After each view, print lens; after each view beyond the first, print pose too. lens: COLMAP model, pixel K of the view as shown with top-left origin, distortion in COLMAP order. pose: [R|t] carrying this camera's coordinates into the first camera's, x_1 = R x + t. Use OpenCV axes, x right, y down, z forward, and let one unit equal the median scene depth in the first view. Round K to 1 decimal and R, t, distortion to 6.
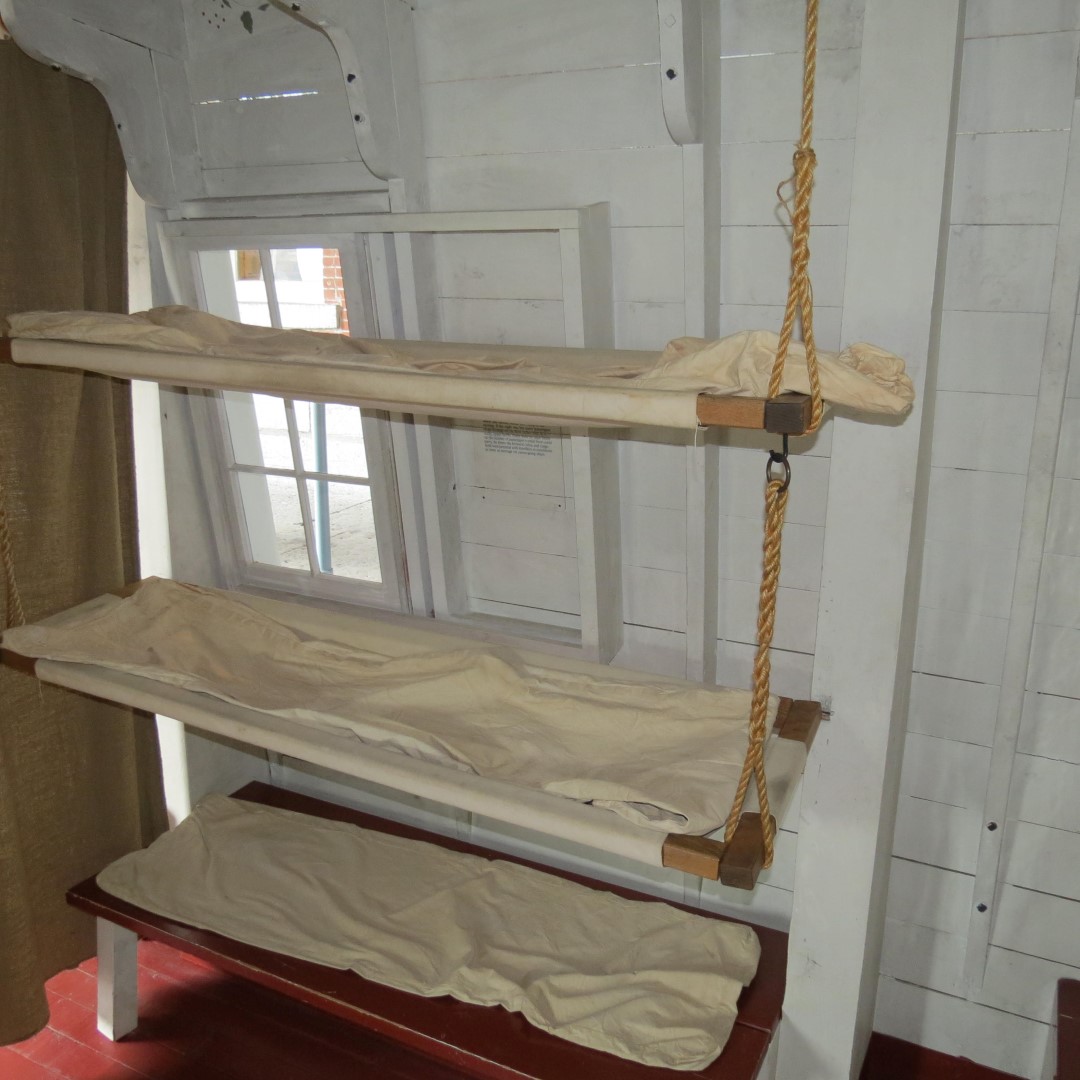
lens RADIAL K [[1011.2, 0, 540.0], [0, 1011.2, 539.7], [0, 0, 1]] dist [-0.025487, 0.000000]
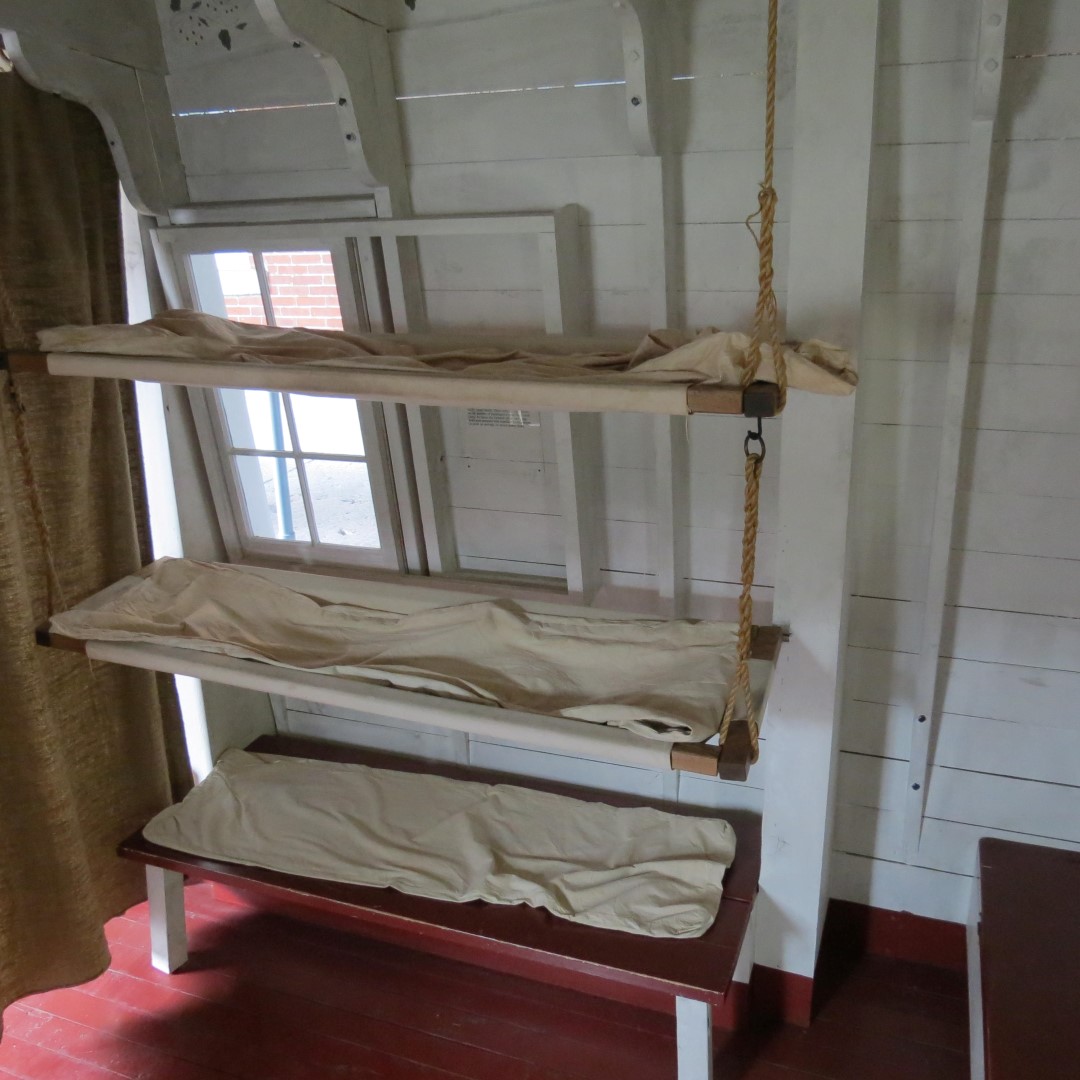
lens RADIAL K [[1011.2, 0, 540.5], [0, 1011.2, 540.8], [0, 0, 1]] dist [-0.025487, 0.000000]
pose [[0.994157, -0.067475, 0.084252, -0.085522], [0.062134, 0.995983, 0.064484, -0.030004], [-0.088265, -0.058872, 0.994356, -0.136292]]
